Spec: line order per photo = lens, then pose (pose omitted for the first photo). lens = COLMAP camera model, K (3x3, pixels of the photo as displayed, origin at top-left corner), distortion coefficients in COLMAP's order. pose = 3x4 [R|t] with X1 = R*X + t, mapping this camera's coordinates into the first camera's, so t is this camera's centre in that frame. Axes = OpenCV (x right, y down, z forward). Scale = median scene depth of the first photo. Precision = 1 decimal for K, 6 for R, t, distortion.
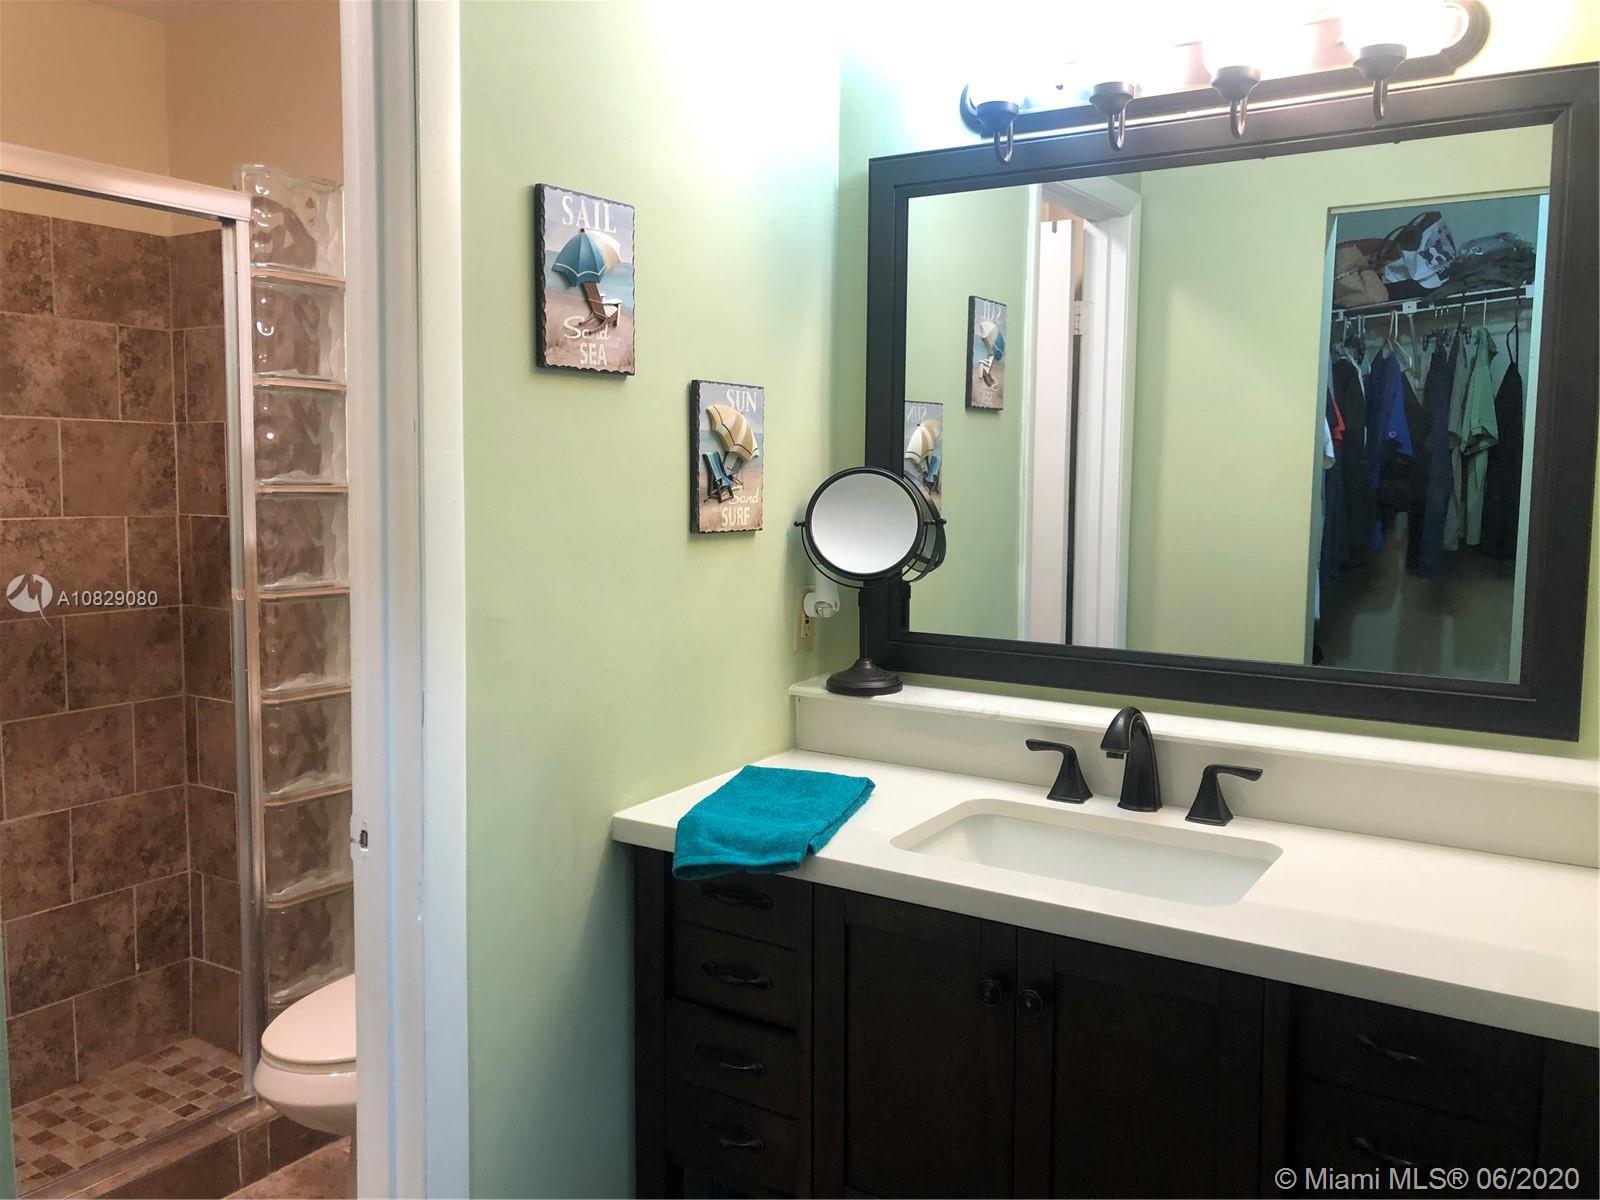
lens RADIAL K [[1277.8, 0, 792.9], [0, 1277.8, 572.7], [0, 0, 1]] dist [0.066557, -0.086833]
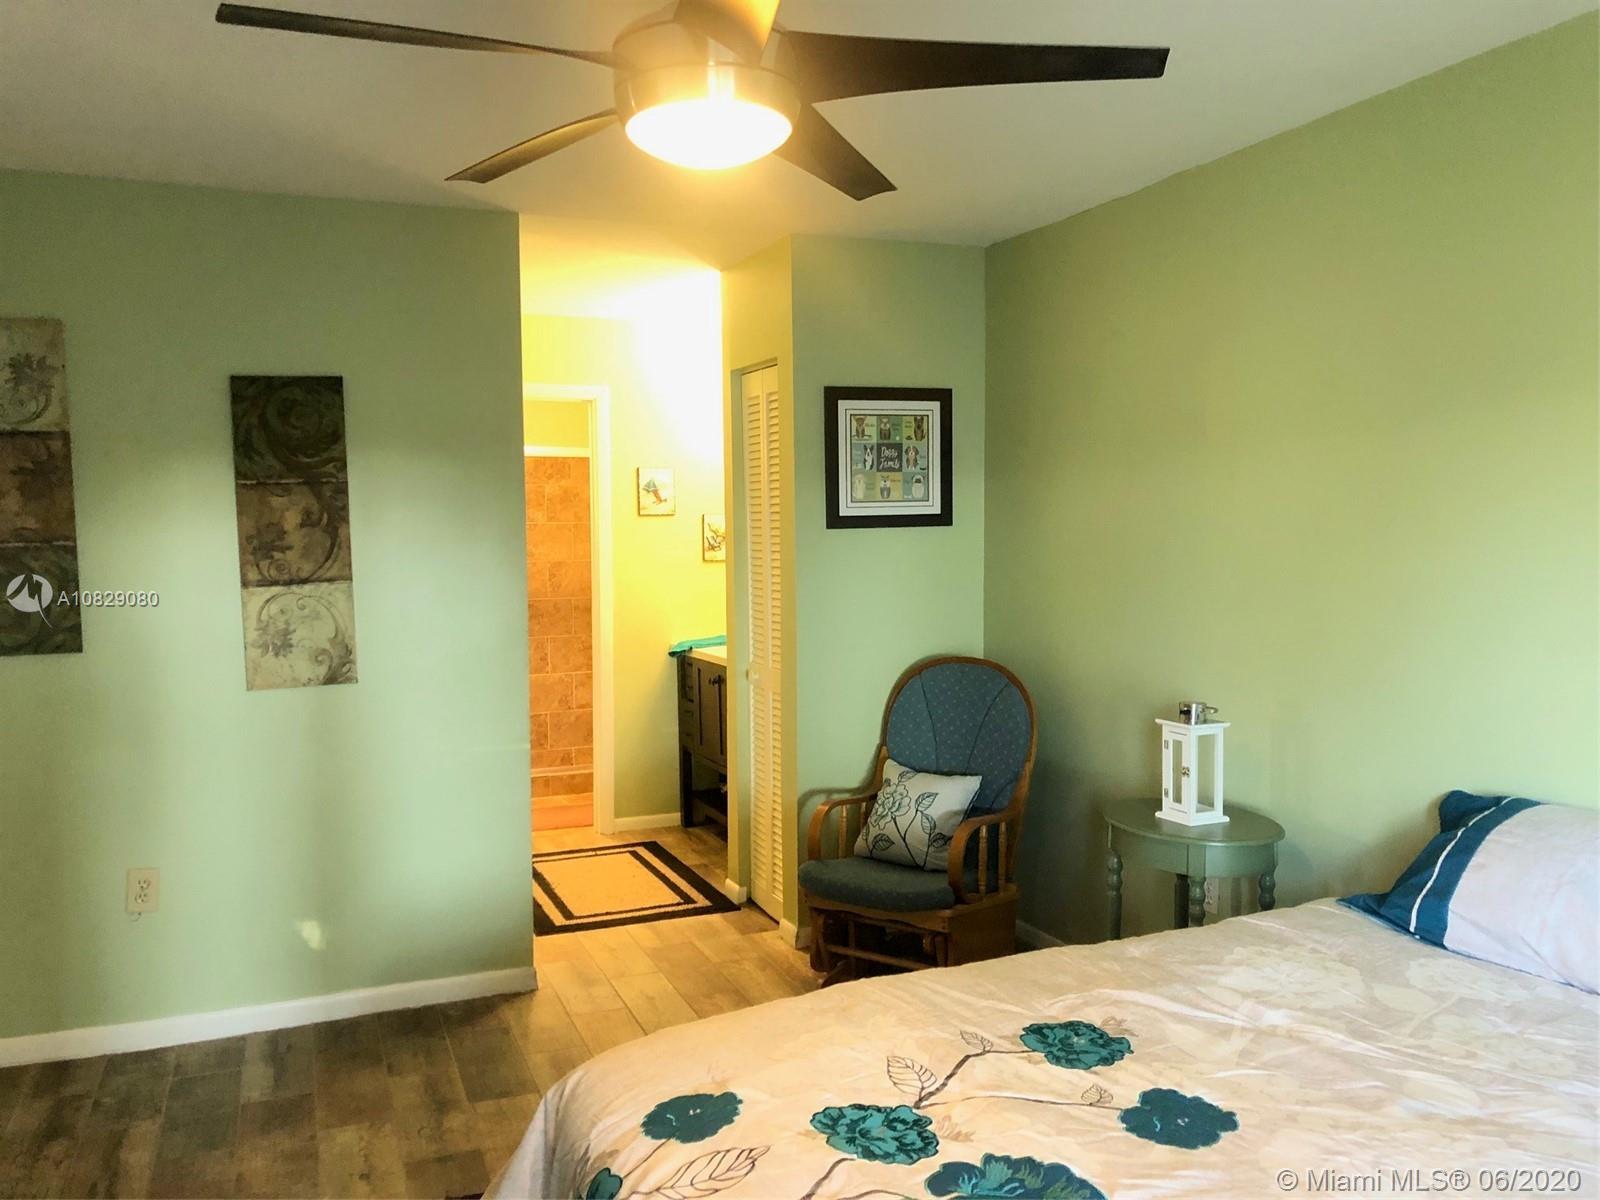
lens RADIAL K [[1277.8, 0, 805.0], [0, 1277.8, 592.7], [0, 0, 1]] dist [0.066557, -0.086833]
pose [[0.821937, 0.010850, -0.569476, 1.321518], [-0.026888, 0.999443, -0.019767, 0.071242], [0.568944, 0.031560, 0.821771, -1.009079]]
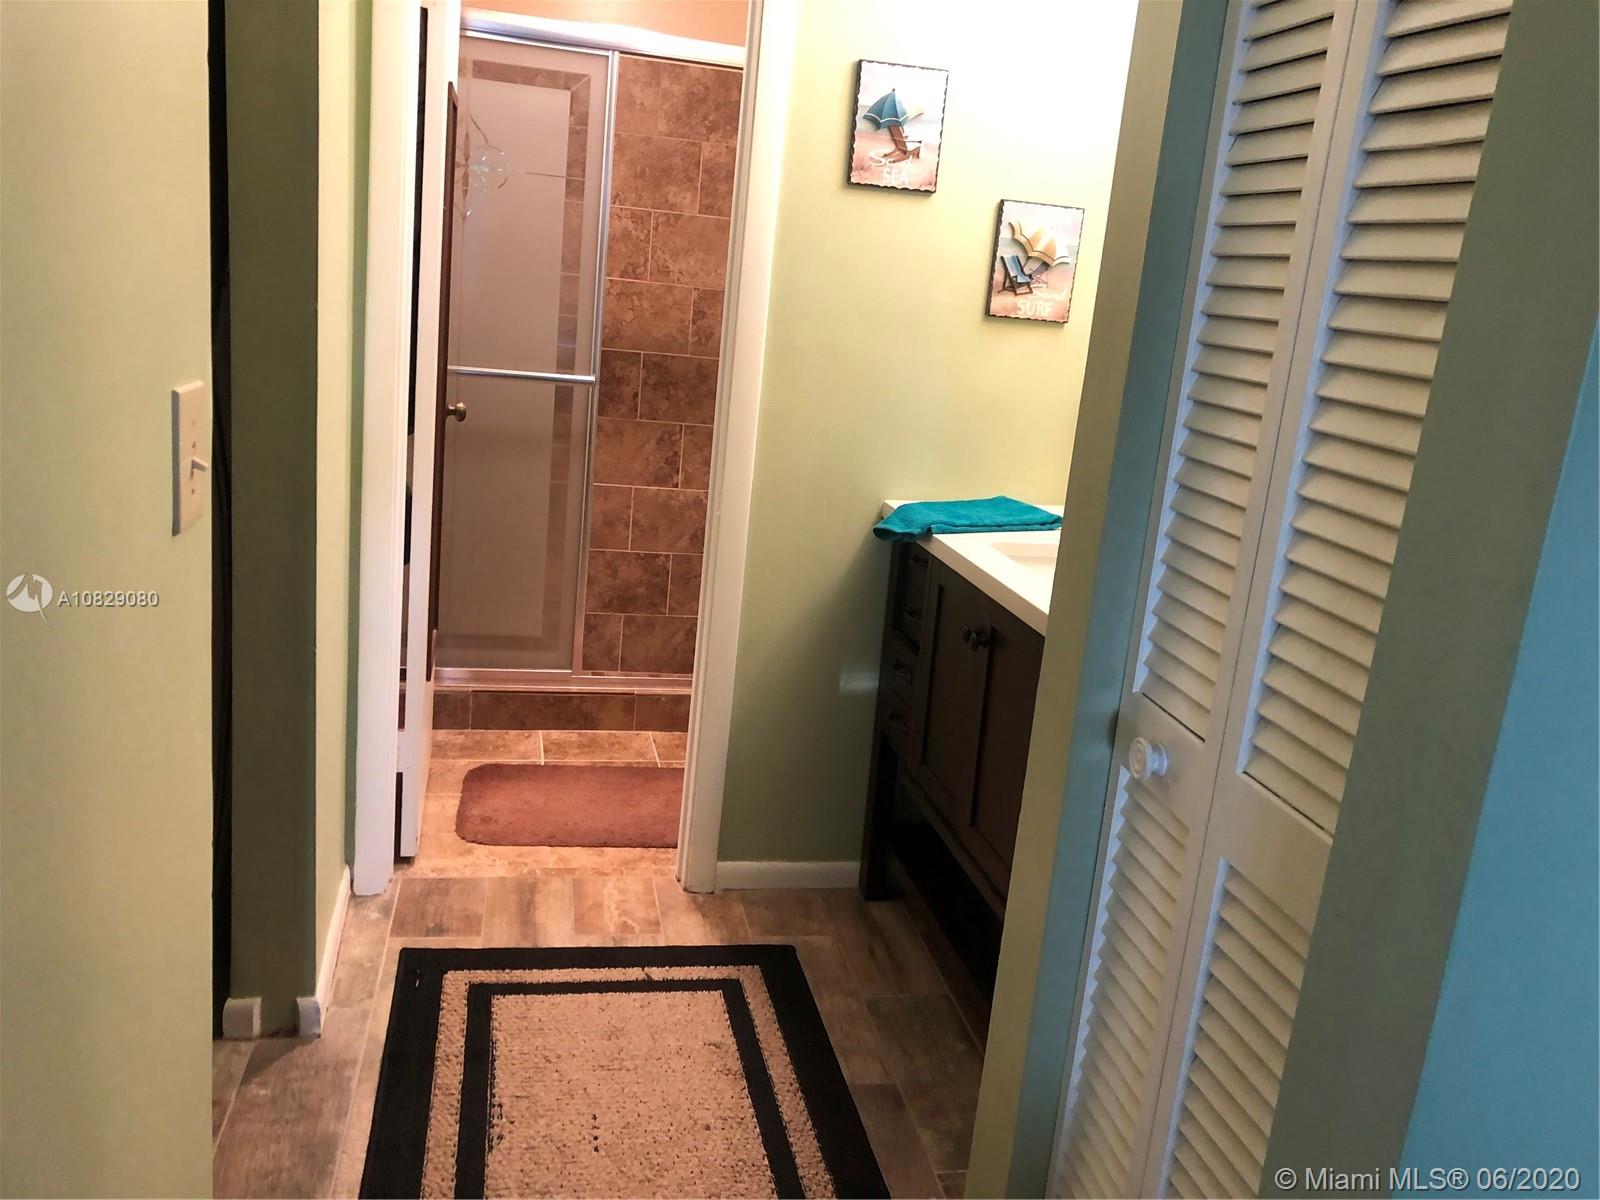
lens RADIAL K [[1277.8, 0, 795.0], [0, 1277.8, 591.8], [0, 0, 1]] dist [0.066557, -0.086833]
pose [[0.689663, 0.227567, -0.687444, 0.528619], [-0.142811, 0.973435, 0.178968, 0.027090], [0.709909, -0.025254, 0.703841, -0.077671]]
